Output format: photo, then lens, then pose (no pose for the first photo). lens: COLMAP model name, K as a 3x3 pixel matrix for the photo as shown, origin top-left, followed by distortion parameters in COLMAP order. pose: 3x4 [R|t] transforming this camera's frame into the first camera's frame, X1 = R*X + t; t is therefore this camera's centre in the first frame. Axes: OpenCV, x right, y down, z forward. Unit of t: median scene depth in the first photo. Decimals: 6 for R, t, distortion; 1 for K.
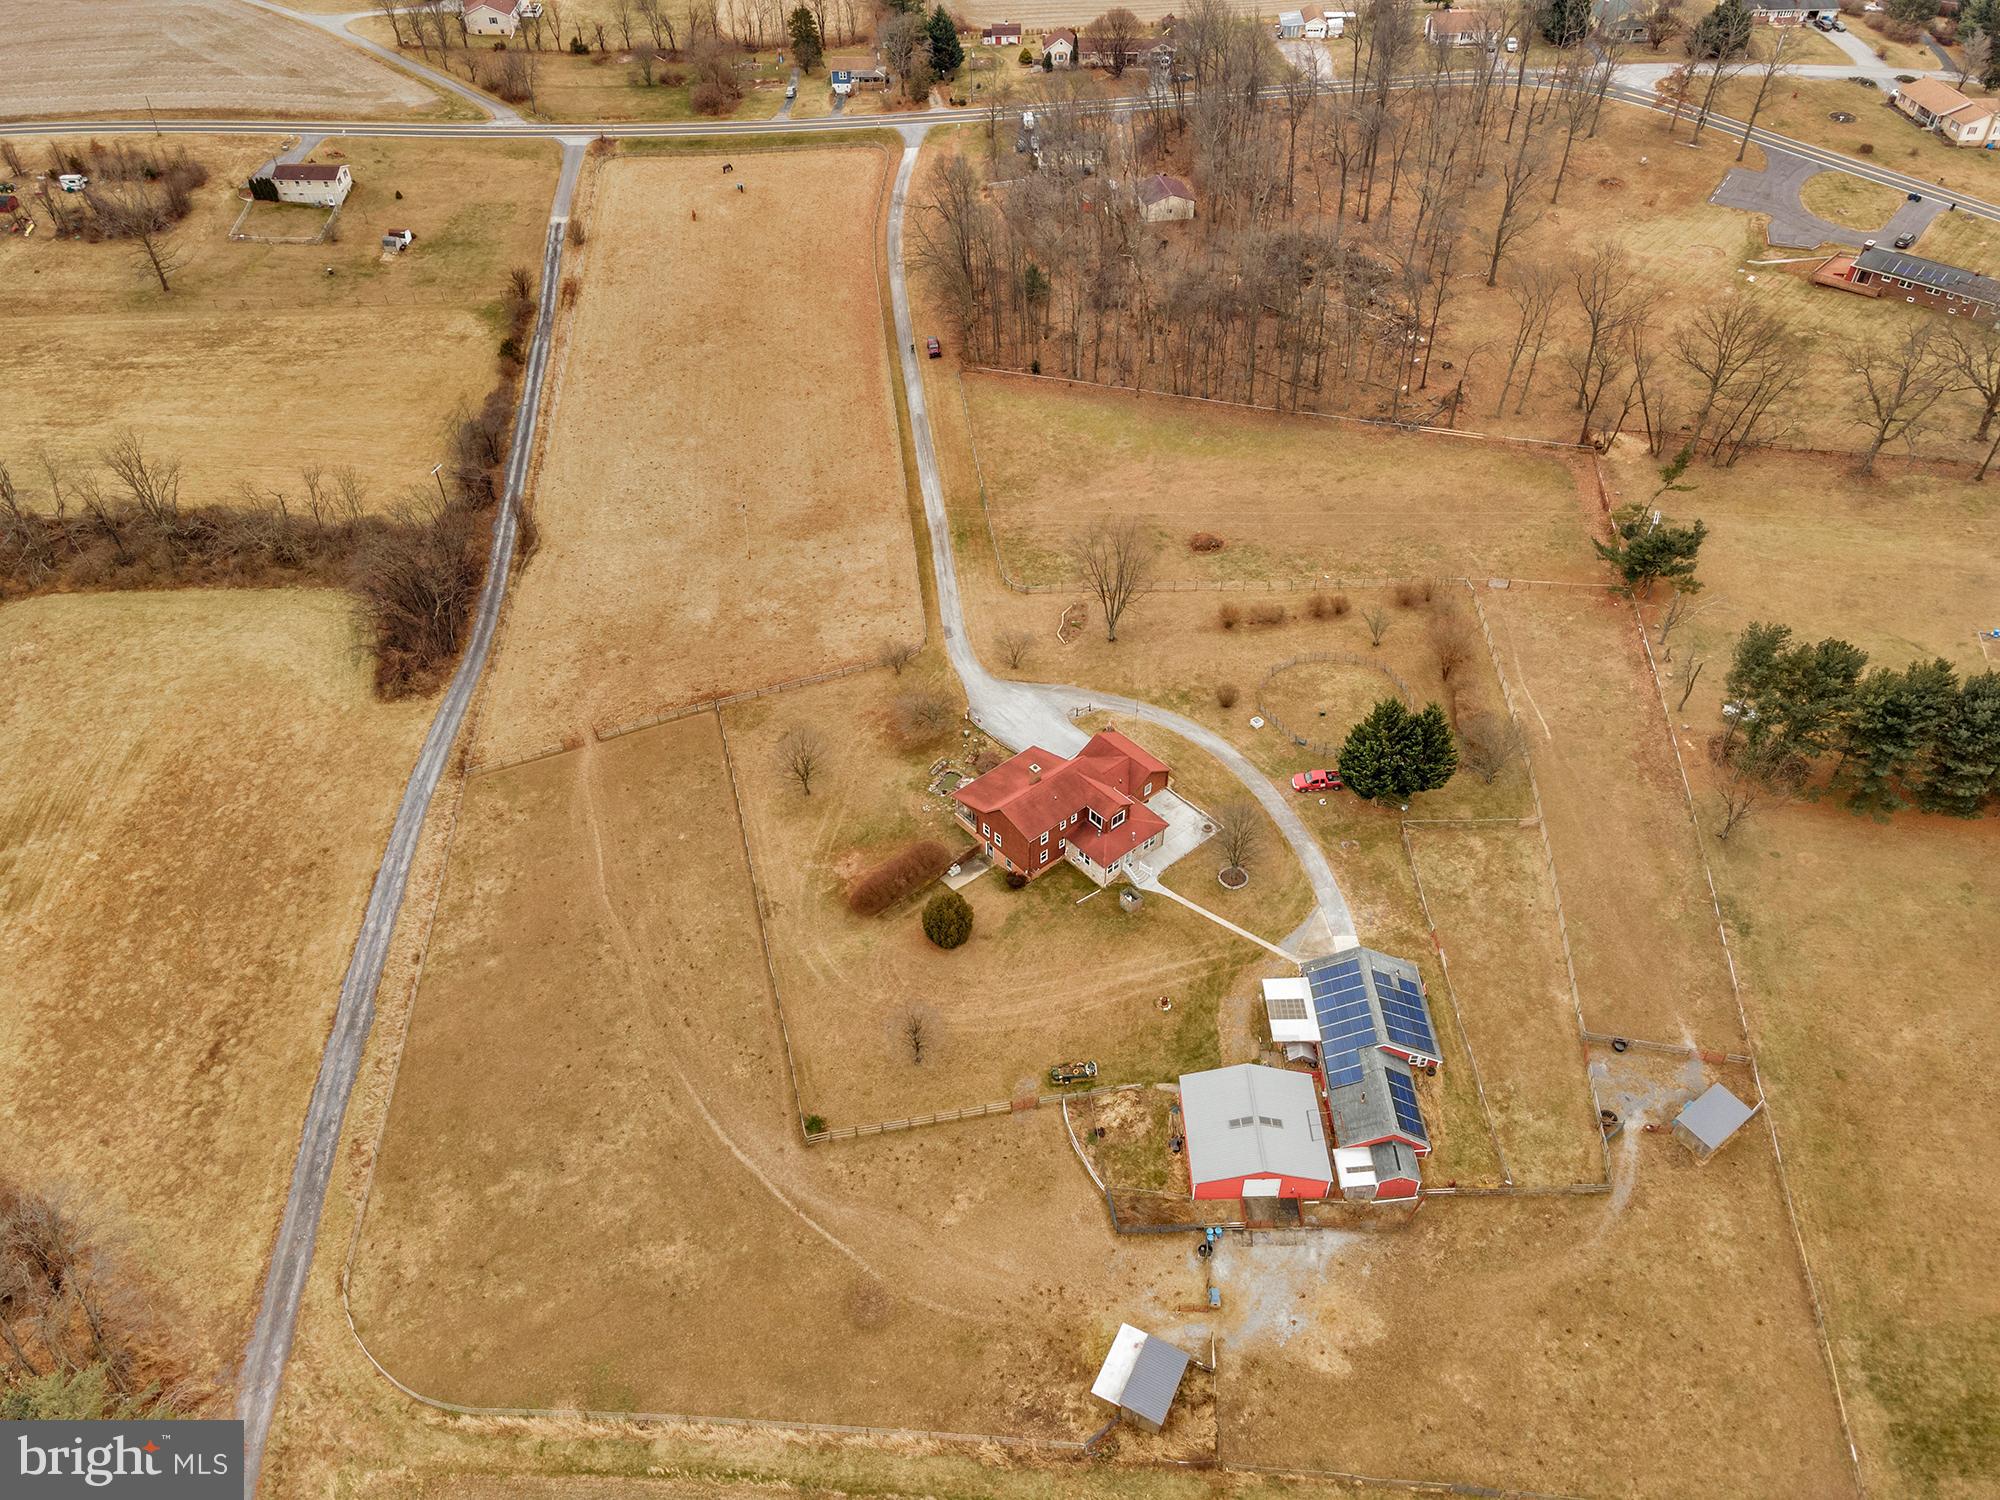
lens RADIAL K [[1457.5, 0, 1001.3], [0, 1457.5, 755.8], [0, 0, 1]] dist [0.031324, 0.032065]
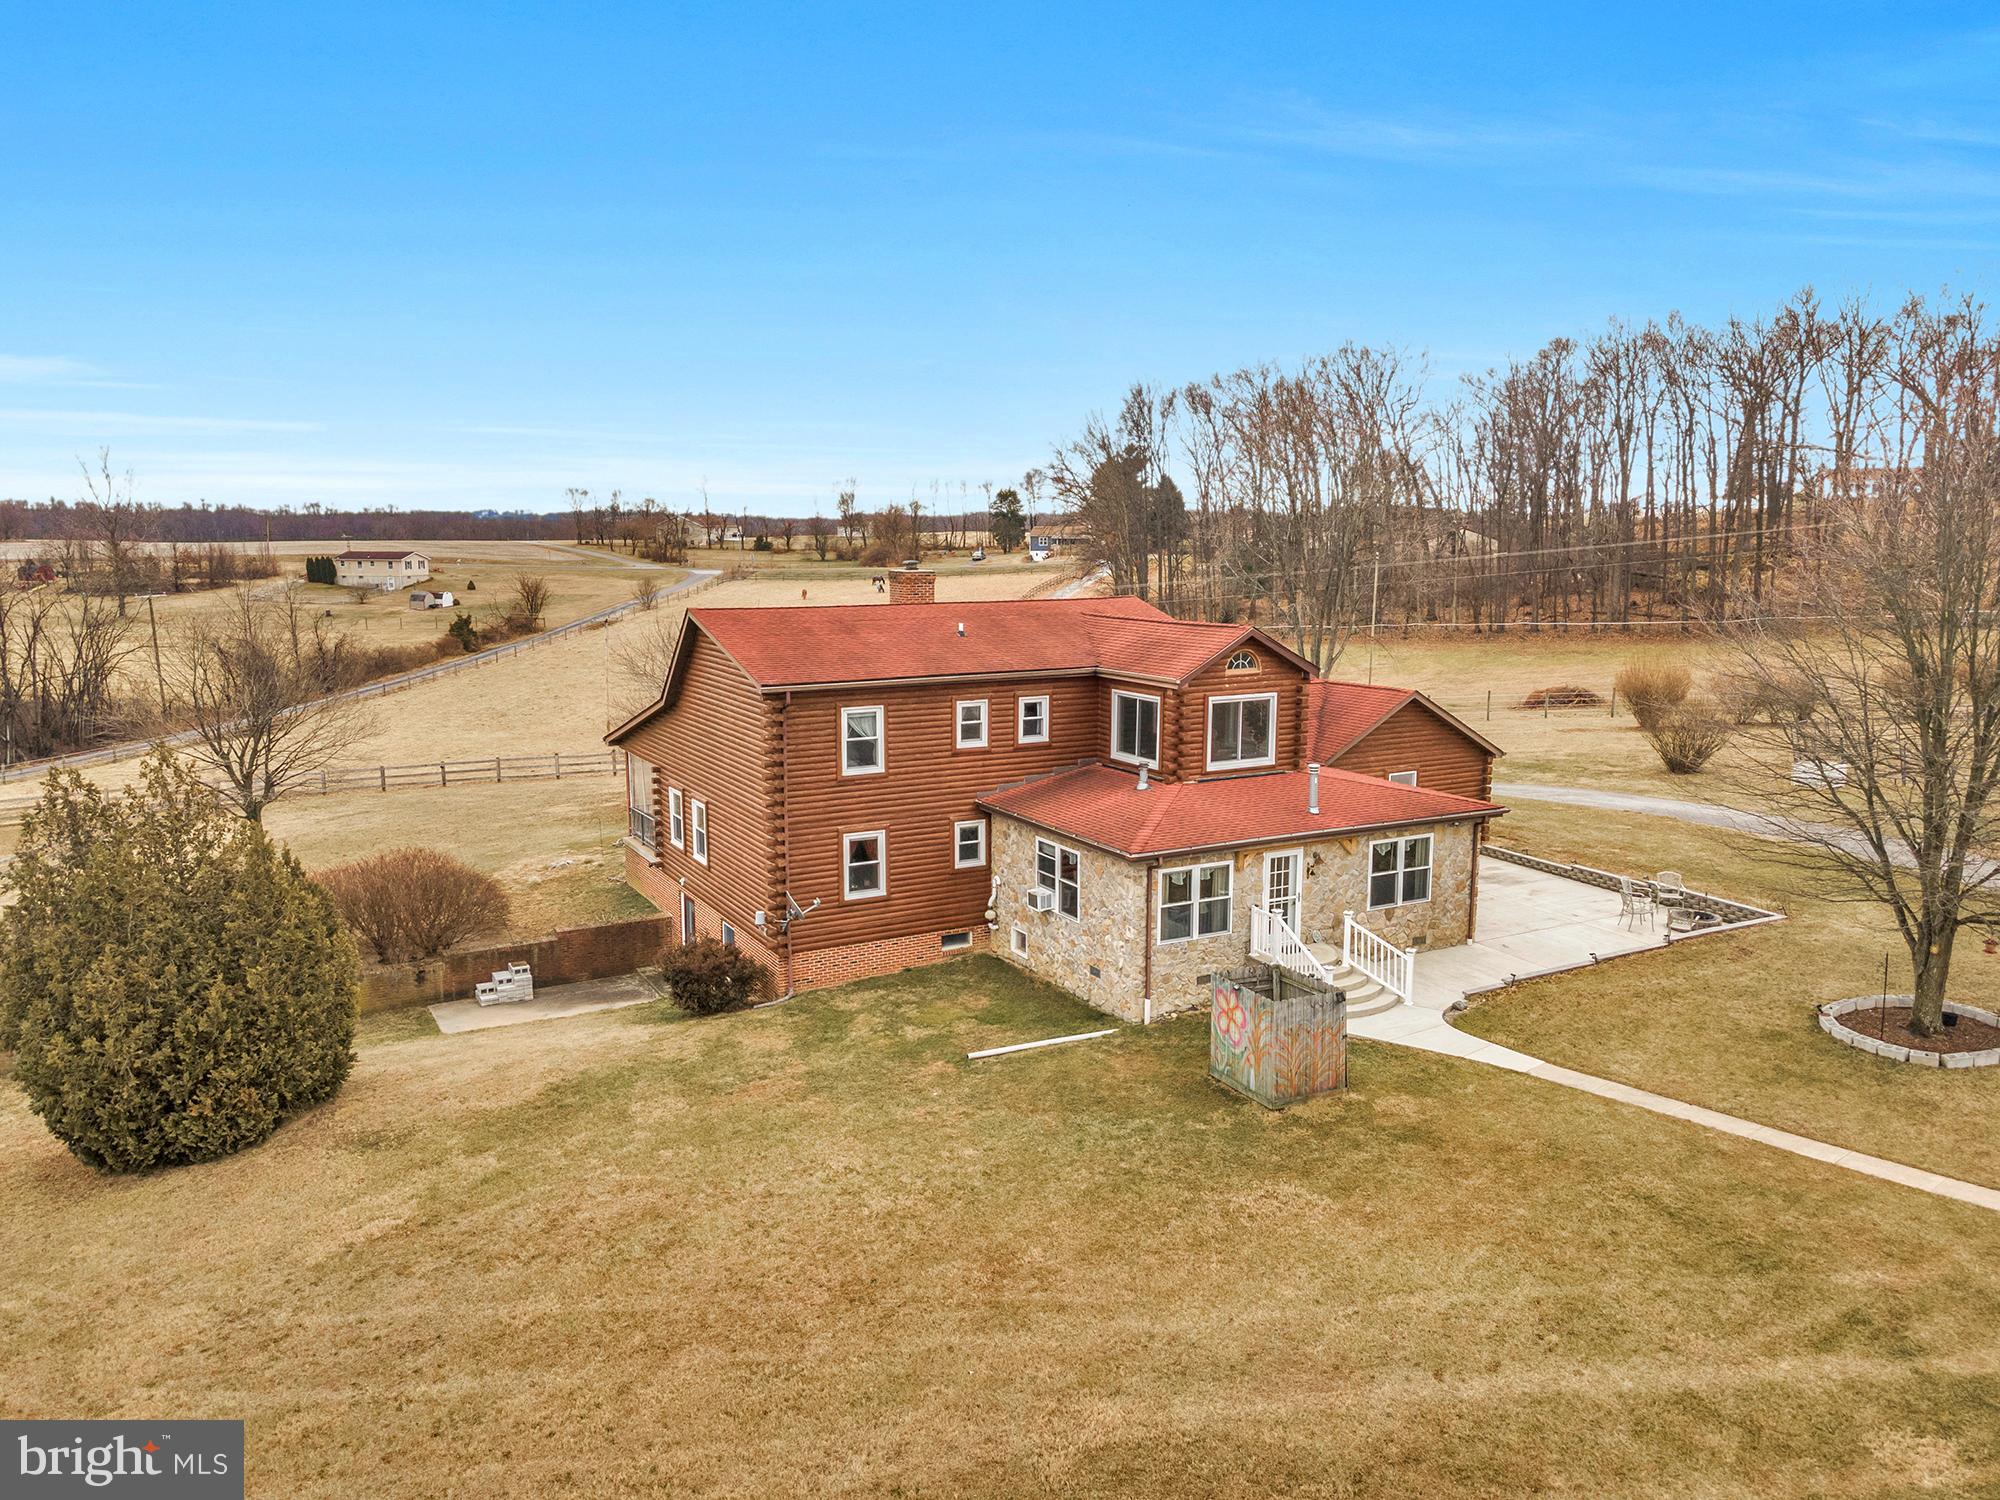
lens RADIAL K [[1457.5, 0, 1001.3], [0, 1457.5, 755.8], [0, 0, 1]] dist [0.031324, 0.032065]
pose [[0.977703, 0.037303, -0.206652, 0.070548], [-0.144165, 0.834778, -0.531378, 0.127169], [0.152687, 0.549322, 0.821543, 0.648835]]
